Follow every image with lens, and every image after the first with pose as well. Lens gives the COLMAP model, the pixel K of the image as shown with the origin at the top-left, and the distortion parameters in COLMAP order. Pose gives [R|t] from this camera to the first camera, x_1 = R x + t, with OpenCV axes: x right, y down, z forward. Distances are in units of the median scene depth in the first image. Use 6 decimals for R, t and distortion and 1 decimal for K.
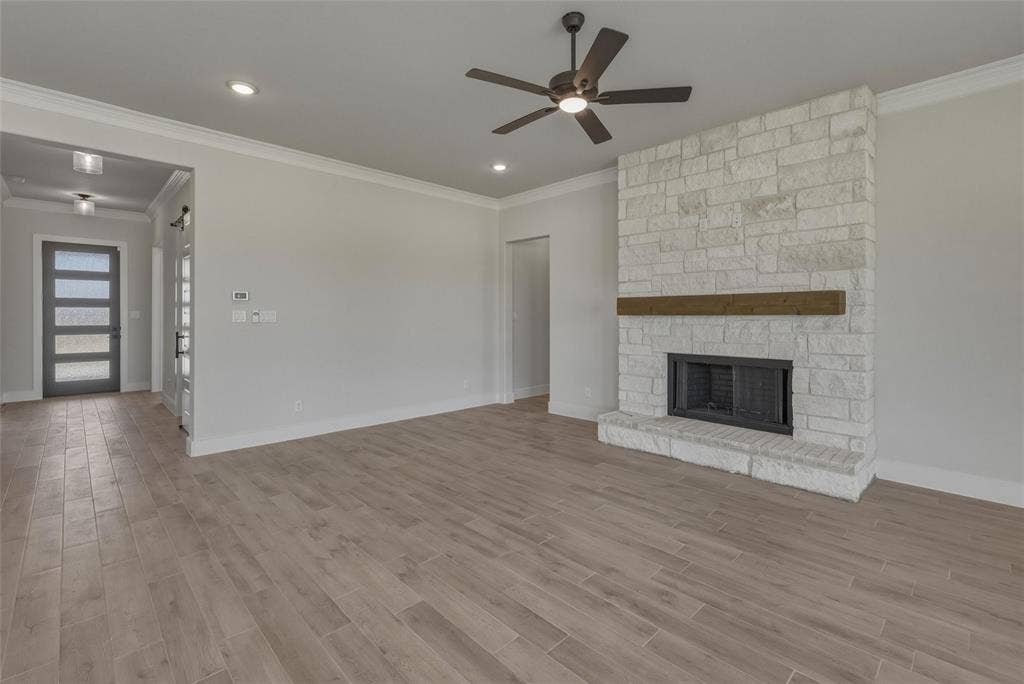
lens RADIAL K [[443.1, 0, 513.6], [0, 443.1, 317.3], [0, 0, 1]] dist [-0.002328, -0.000515]
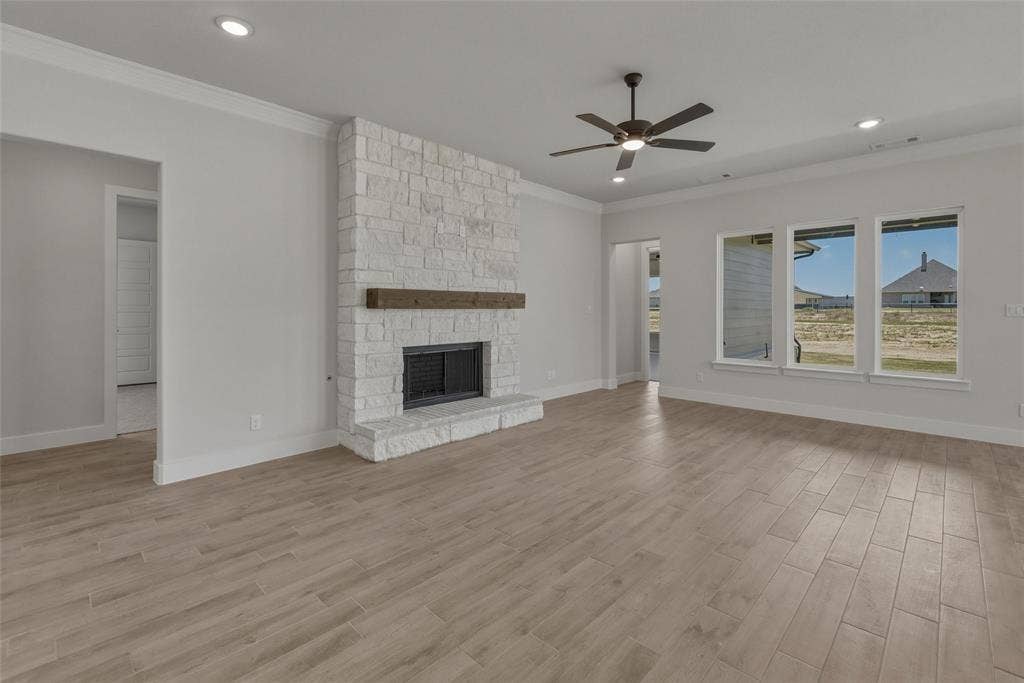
lens RADIAL K [[456.5, 0, 510.0], [0, 456.5, 309.3], [0, 0, 1]] dist [0.000842, 0.000481]
pose [[-0.017361, 0.003255, 0.999844, -0.632040], [0.005038, 0.999982, -0.003168, 0.000845], [-0.999837, 0.004982, -0.017377, 0.741488]]
